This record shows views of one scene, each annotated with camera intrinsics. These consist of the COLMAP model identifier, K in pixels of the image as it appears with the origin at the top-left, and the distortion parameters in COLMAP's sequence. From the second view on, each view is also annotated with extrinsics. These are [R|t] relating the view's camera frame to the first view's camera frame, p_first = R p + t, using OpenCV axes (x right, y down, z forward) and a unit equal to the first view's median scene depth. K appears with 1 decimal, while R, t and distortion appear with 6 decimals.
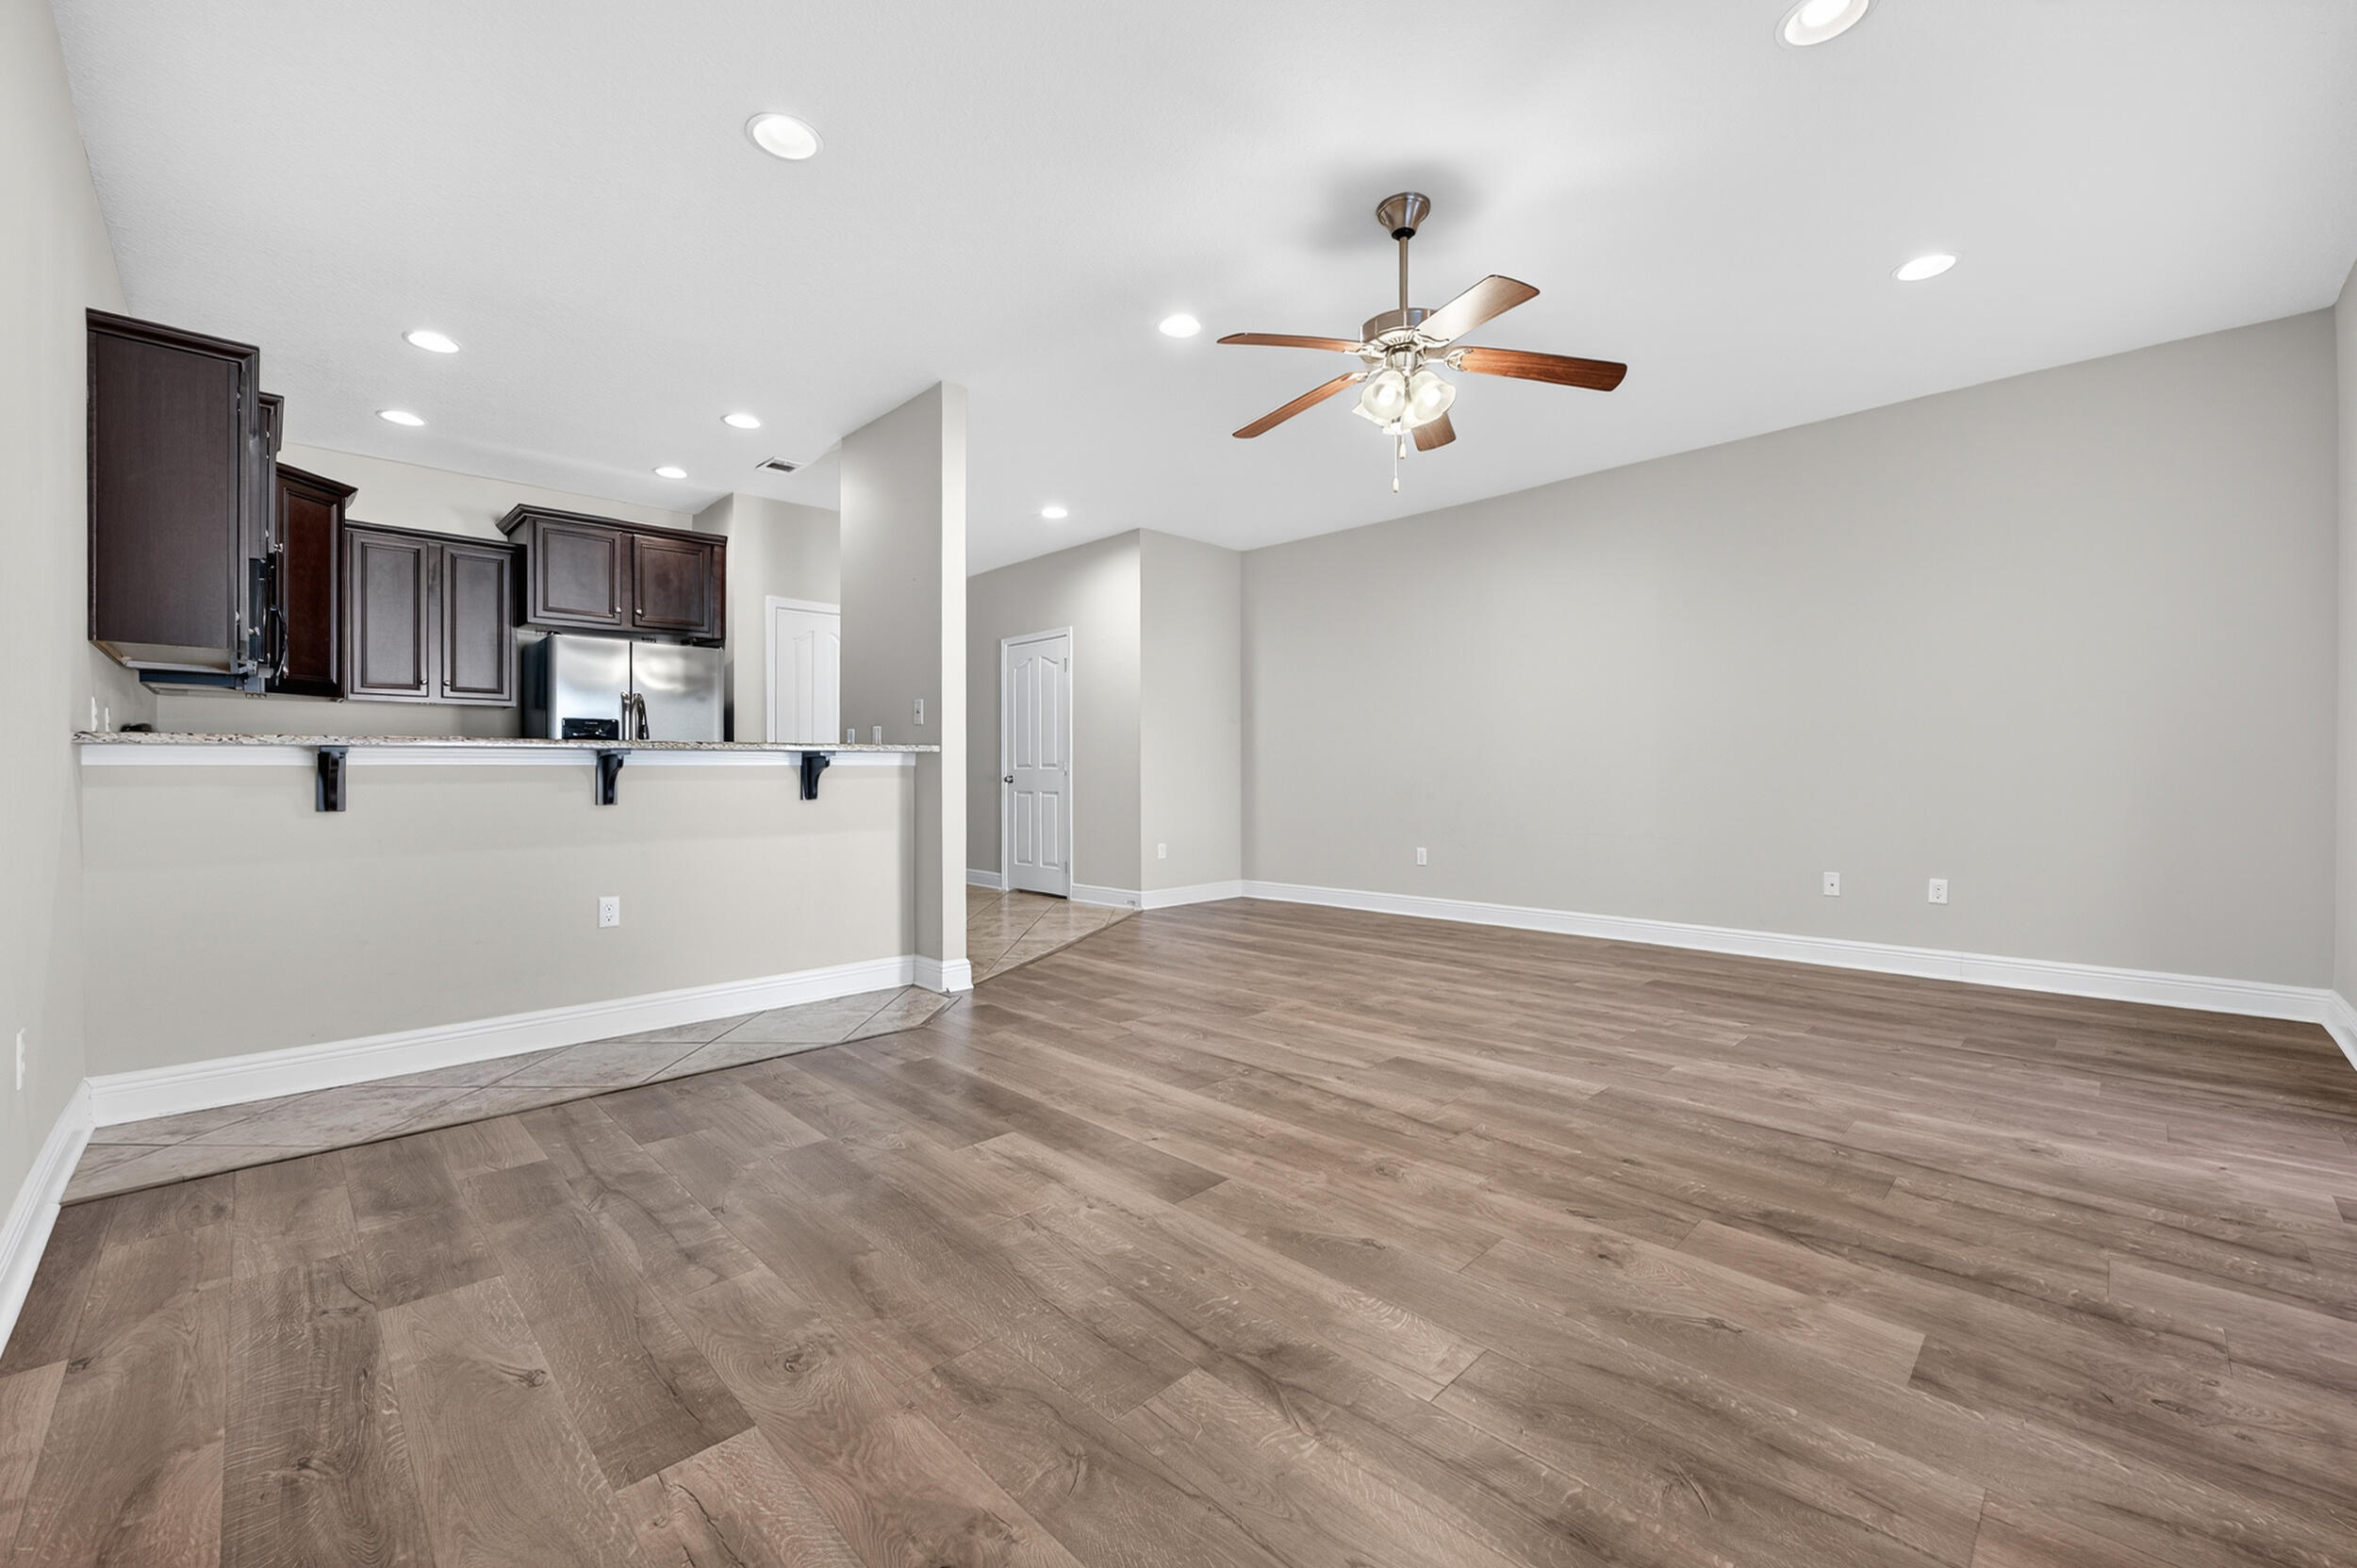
lens RADIAL K [[944.0, 0, 1176.9], [0, 944.0, 775.9], [0, 0, 1]] dist [-0.016000, 0.006699]
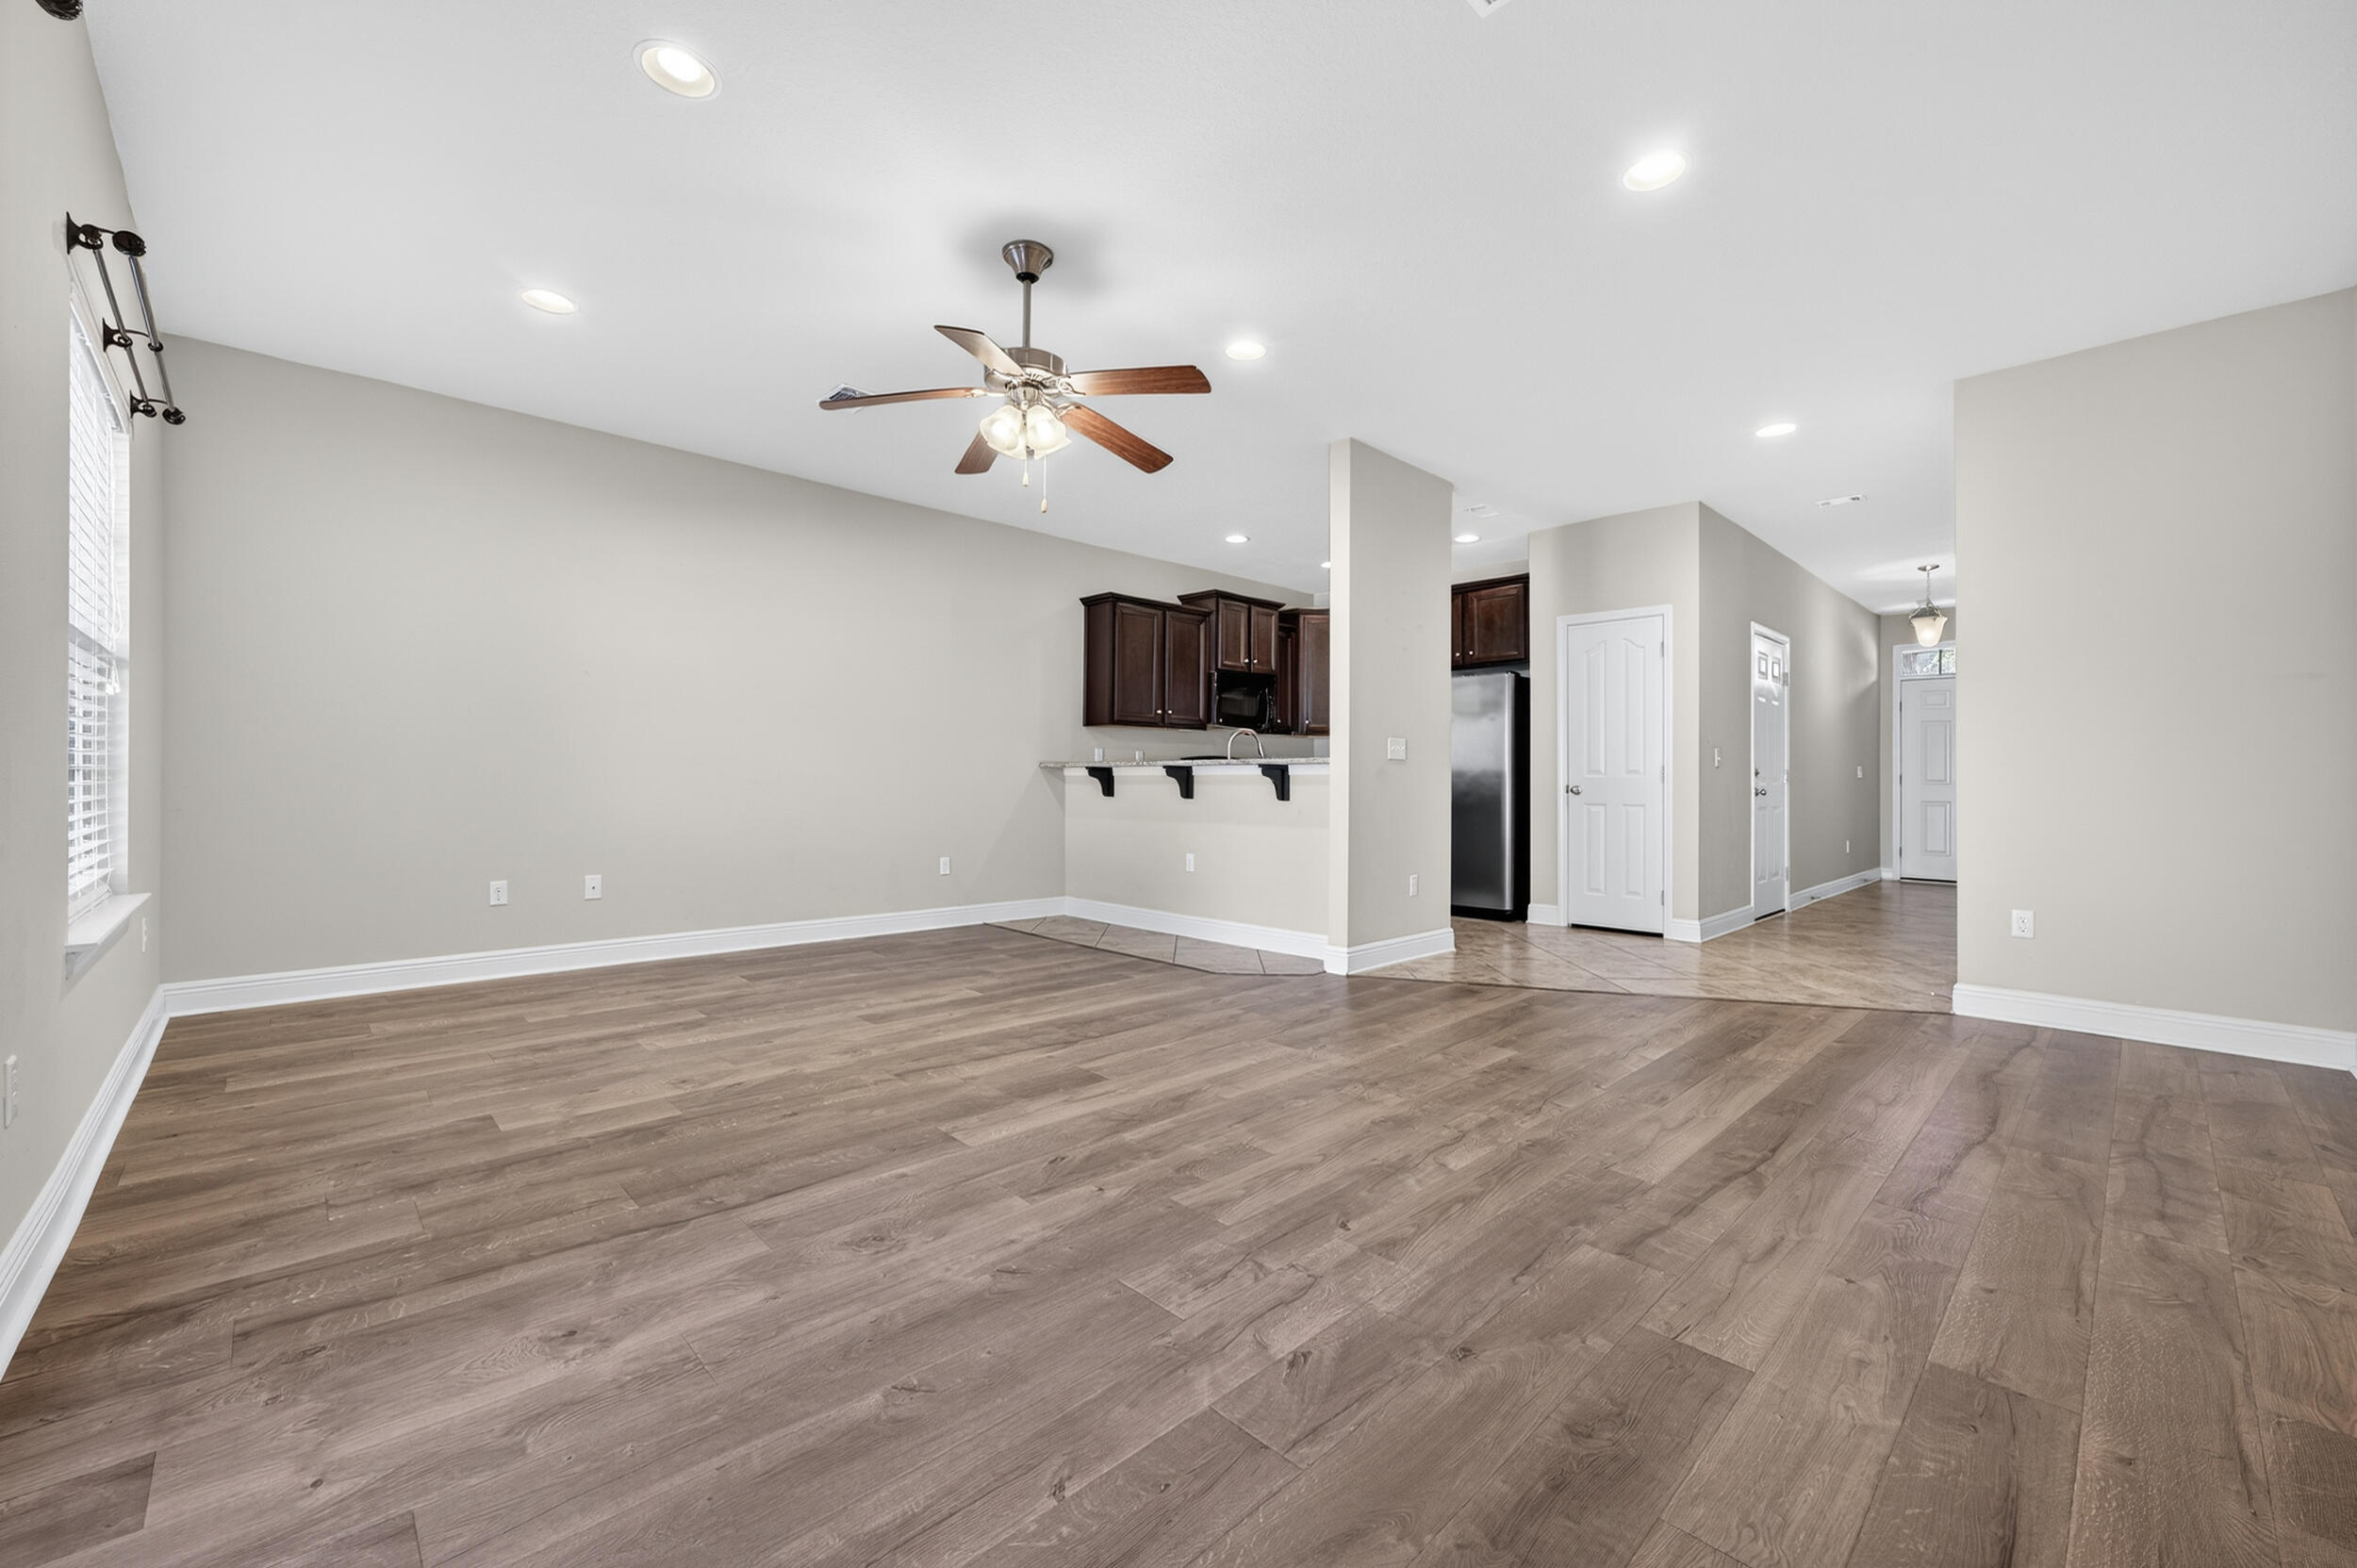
lens RADIAL K [[944.0, 0, 1181.0], [0, 944.0, 766.2], [0, 0, 1]] dist [-0.016000, 0.006699]
pose [[-0.004642, -0.012908, -0.999906, 1.525569], [-0.012071, 0.999845, -0.012851, -0.008452], [0.999916, 0.012010, -0.004797, 1.374104]]
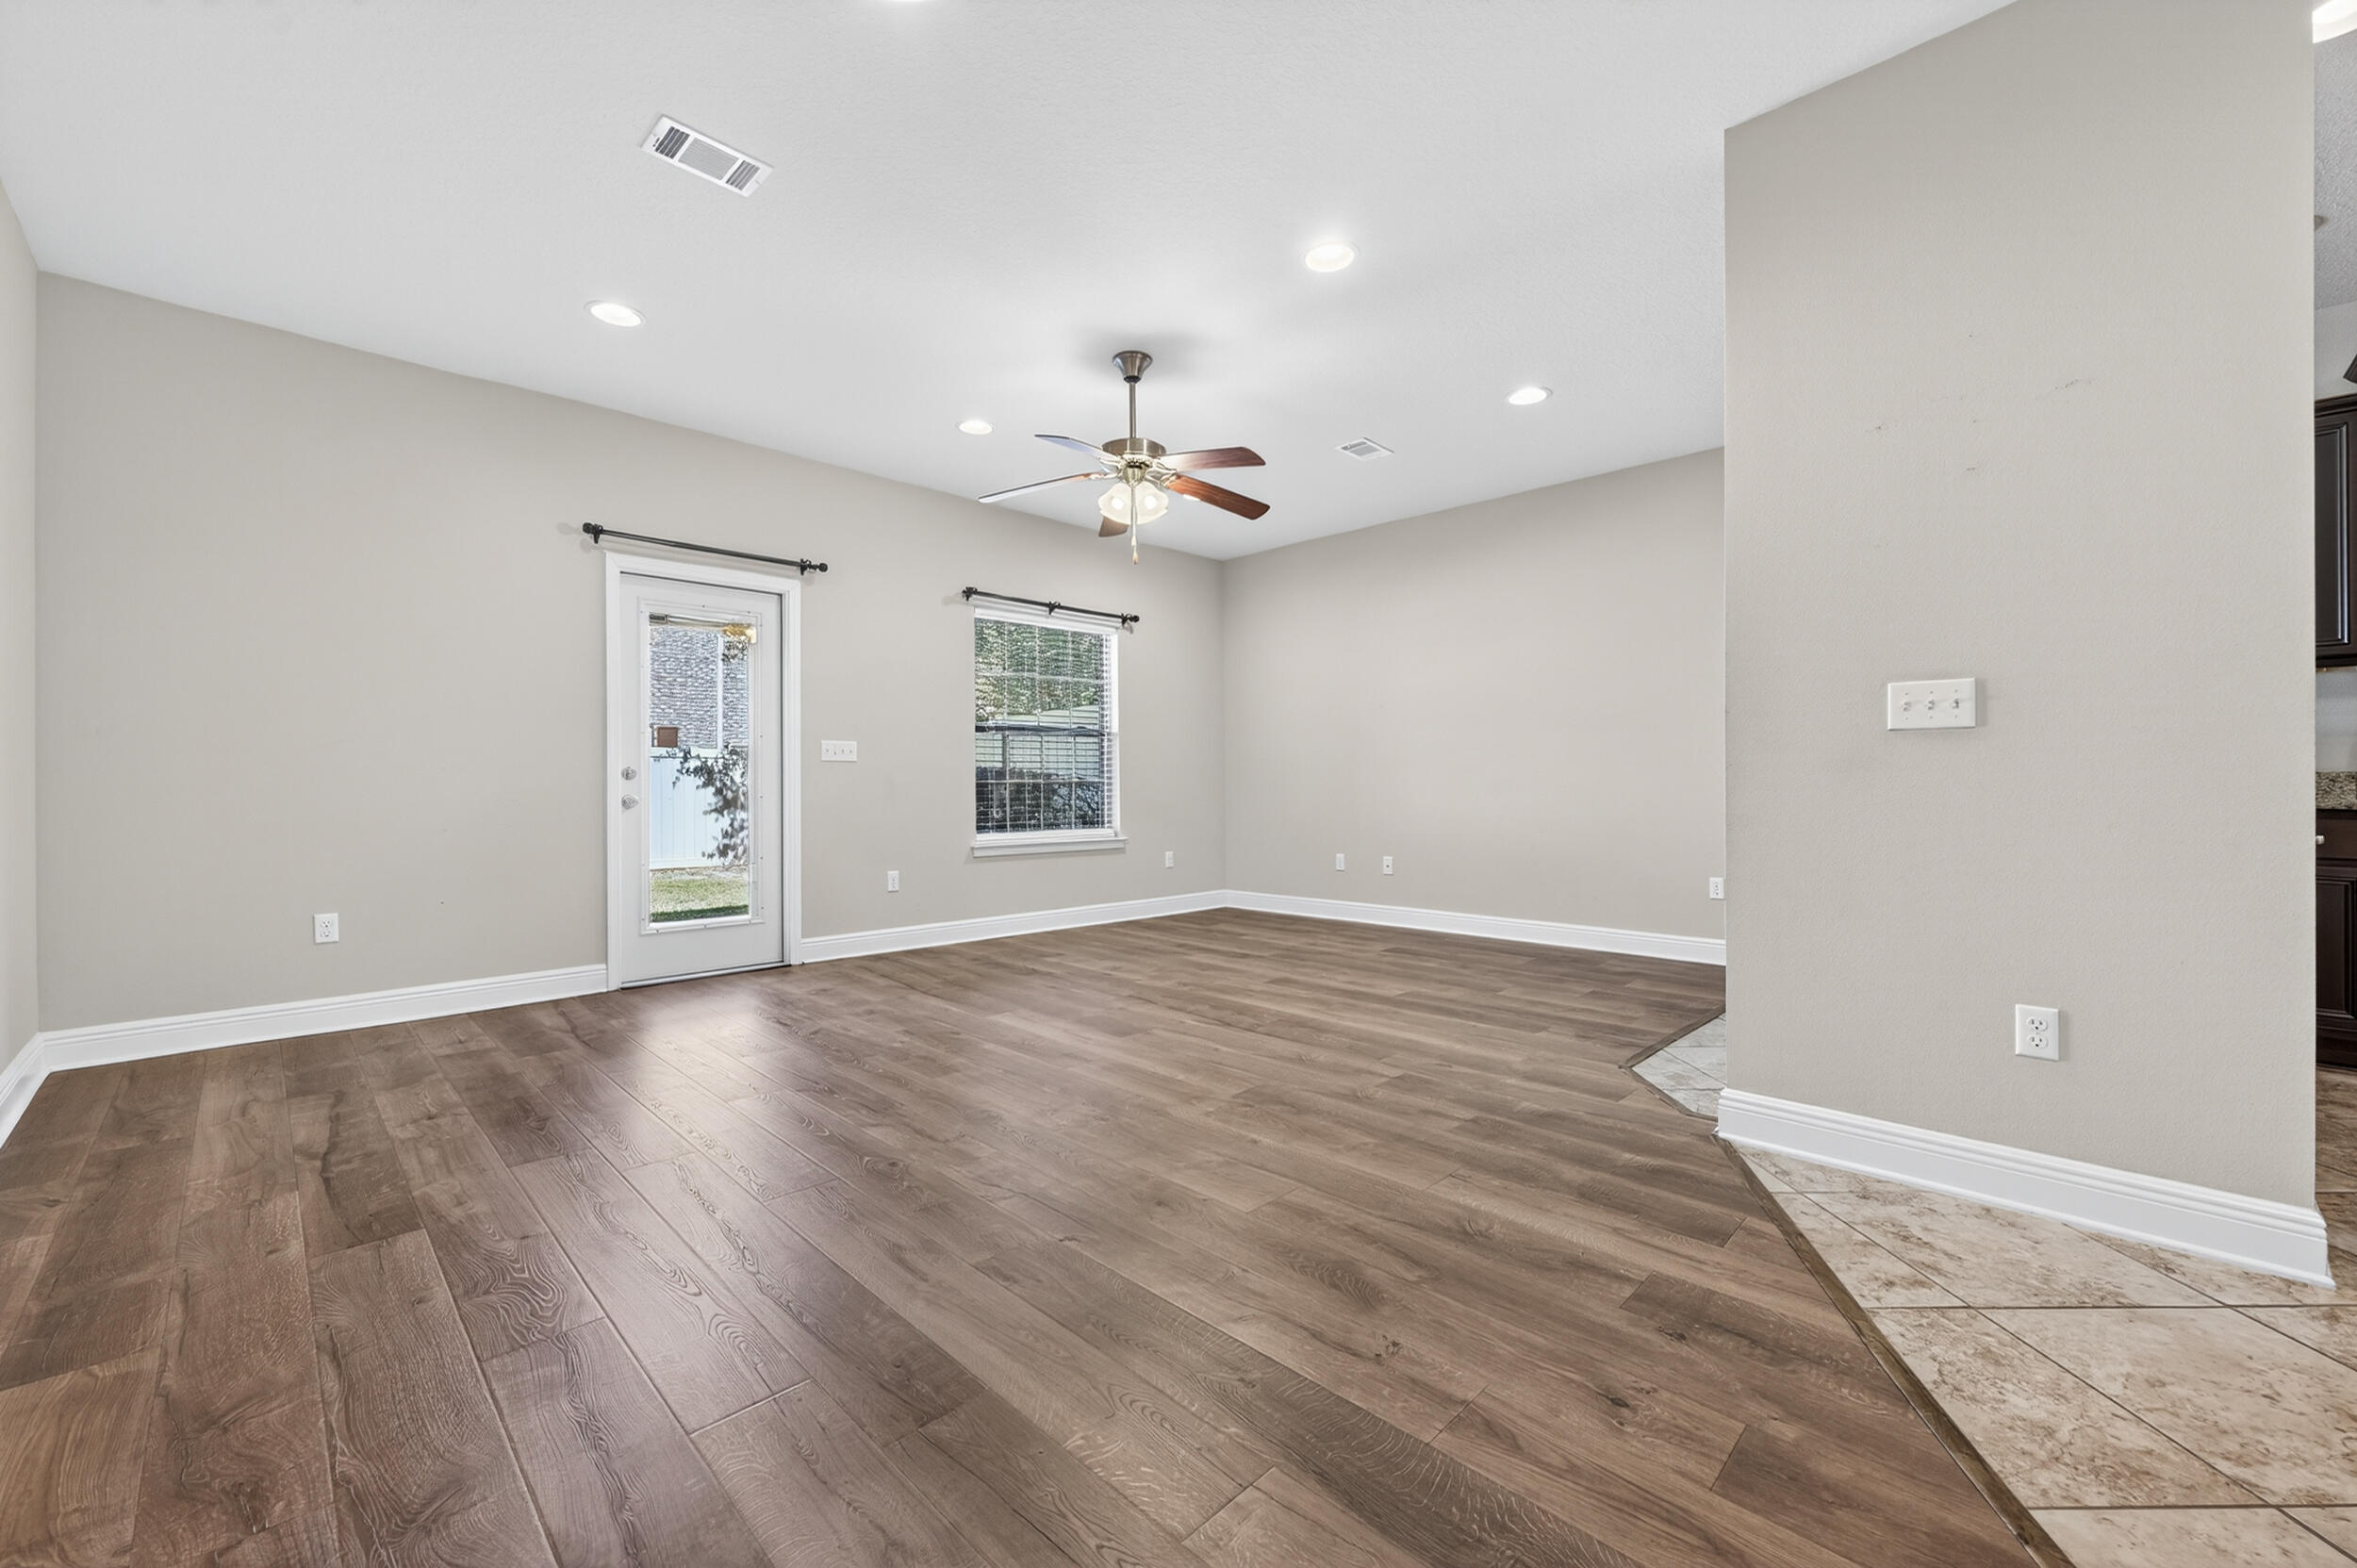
lens RADIAL K [[944.0, 0, 1181.9], [0, 944.0, 789.7], [0, 0, 1]] dist [-0.016000, 0.006699]
pose [[-0.999954, 0.003850, -0.008764, 0.217991], [0.003754, 0.999933, 0.010977, -0.009333], [0.008806, 0.010943, -0.999901, 2.710931]]
